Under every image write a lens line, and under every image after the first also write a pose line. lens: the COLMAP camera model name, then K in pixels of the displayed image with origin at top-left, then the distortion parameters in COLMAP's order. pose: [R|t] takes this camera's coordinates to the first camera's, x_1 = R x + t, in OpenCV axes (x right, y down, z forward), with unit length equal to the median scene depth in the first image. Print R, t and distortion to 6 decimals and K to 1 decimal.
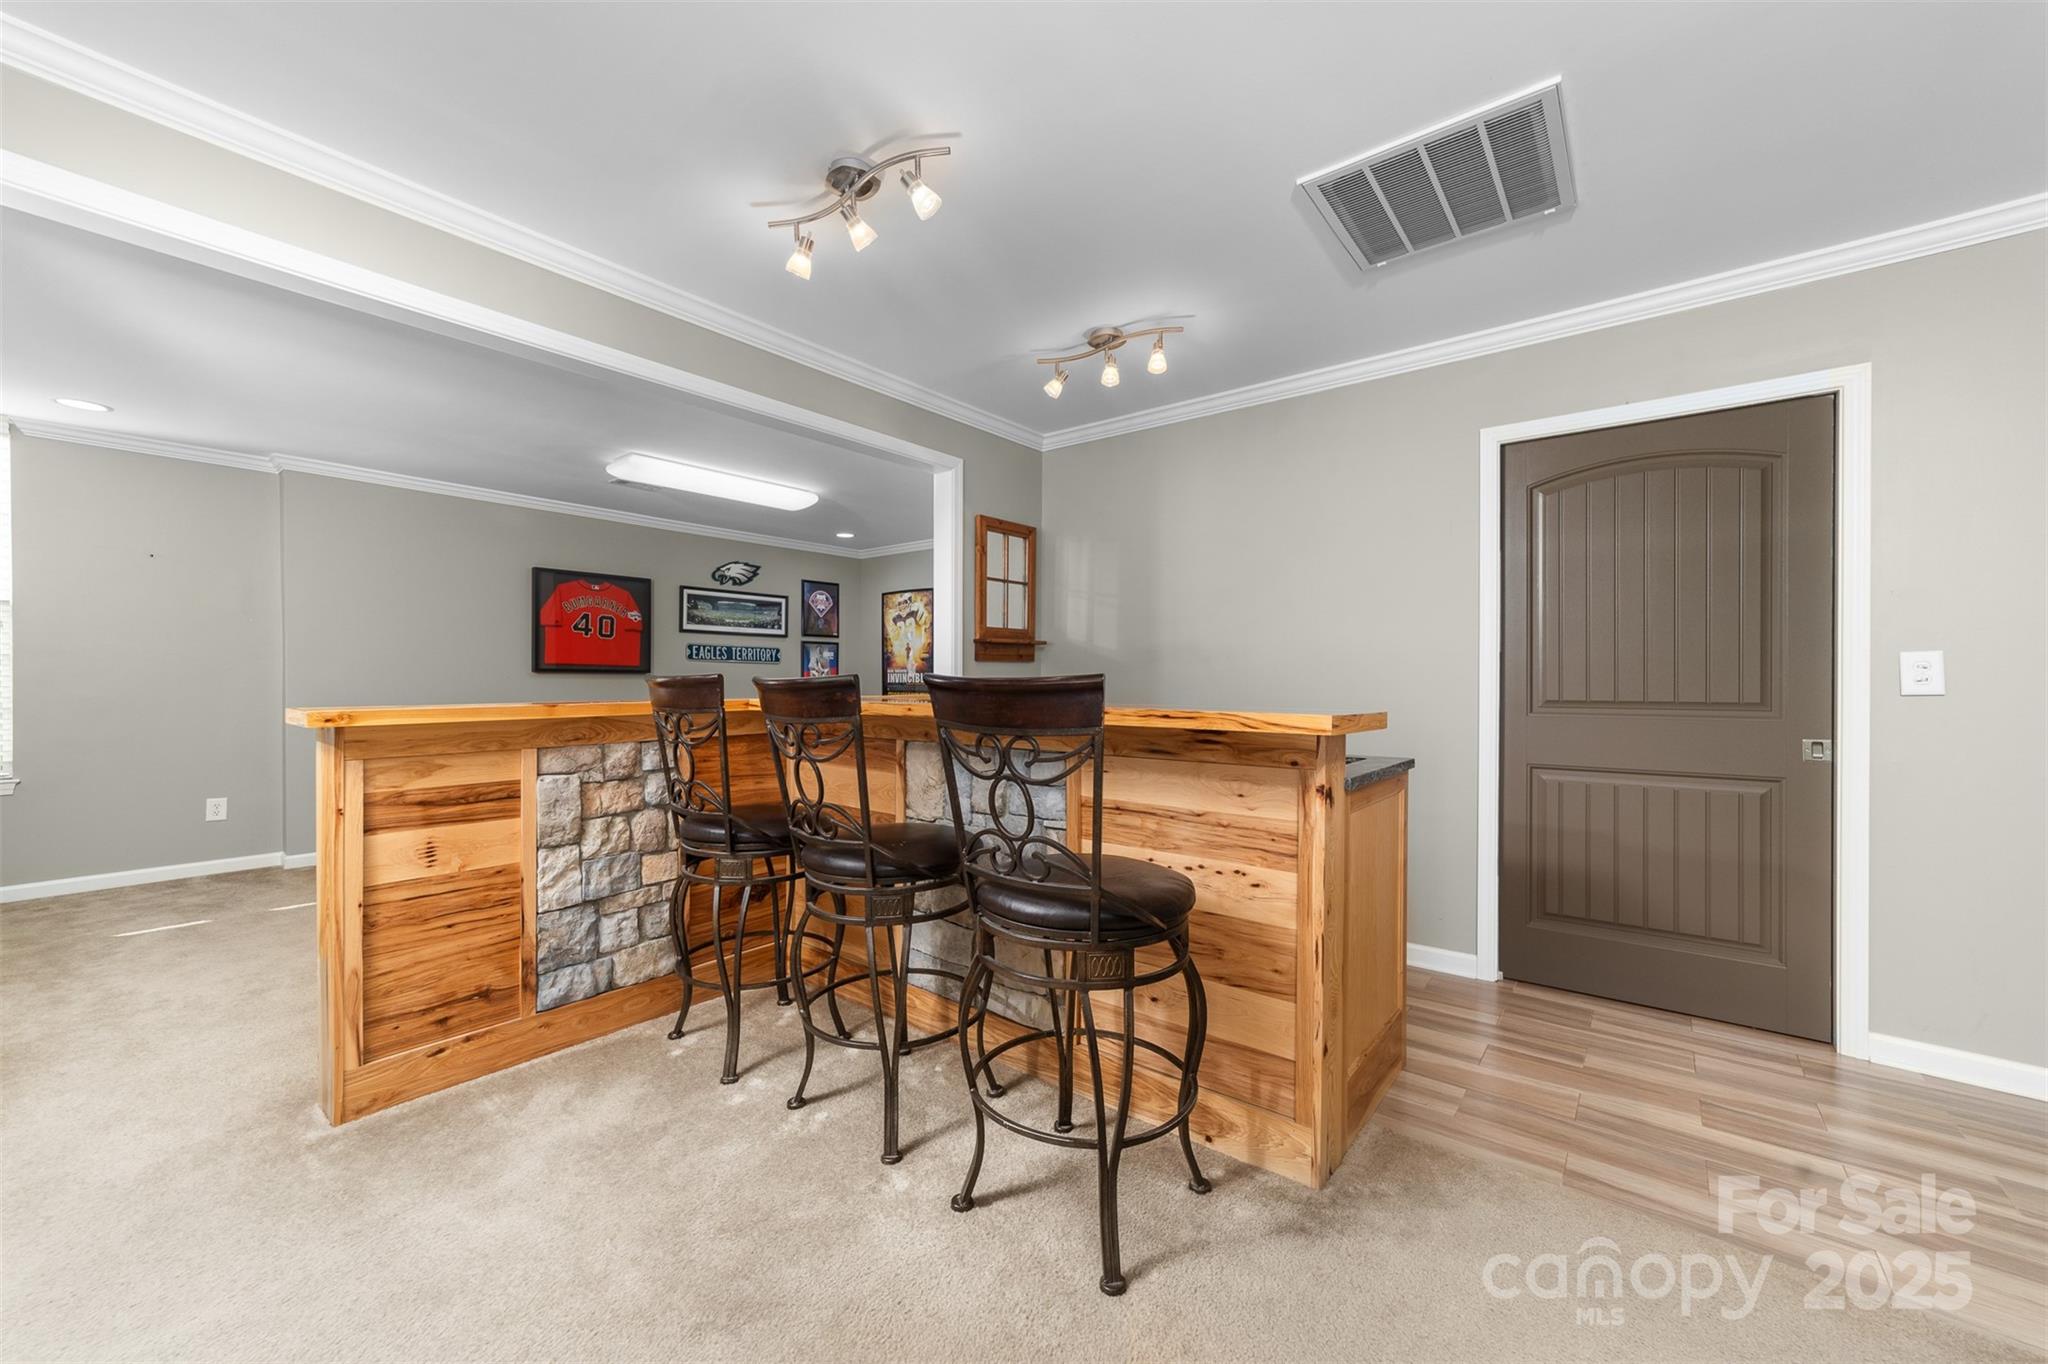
lens RADIAL K [[797.1, 0, 1015.7], [0, 797.1, 671.8], [0, 0, 1]] dist [-0.017244, 0.010004]
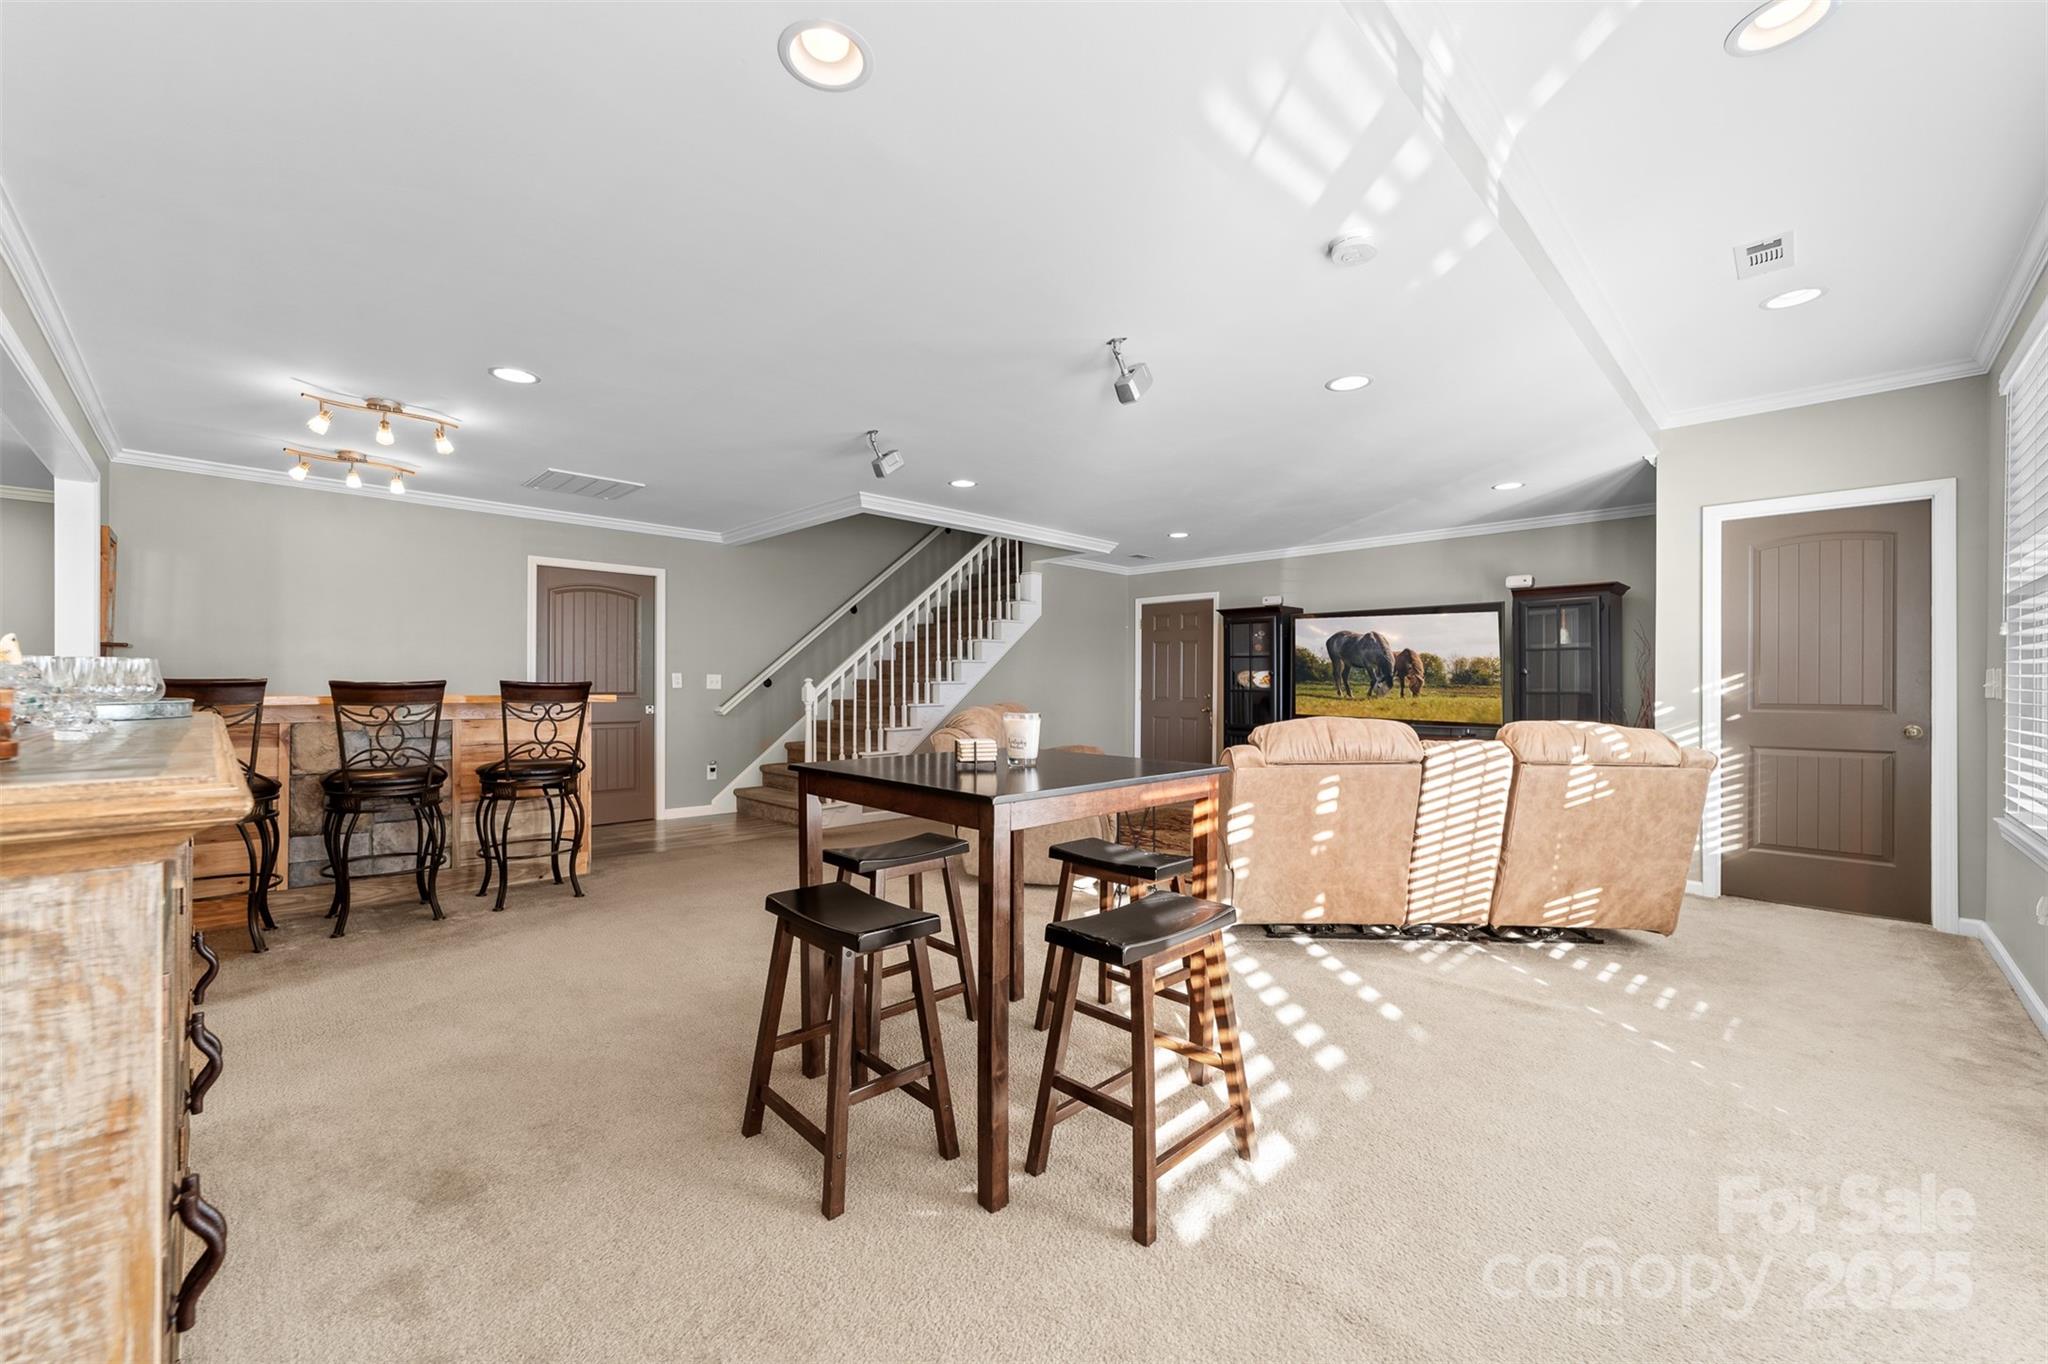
lens RADIAL K [[797.1, 0, 1015.7], [0, 797.1, 671.8], [0, 0, 1]] dist [-0.017244, 0.010004]
pose [[0.110442, 0.015597, 0.993760, -1.524962], [-0.017893, 0.999746, -0.013703, -0.013489], [-0.993722, -0.016268, 0.110693, -0.529446]]
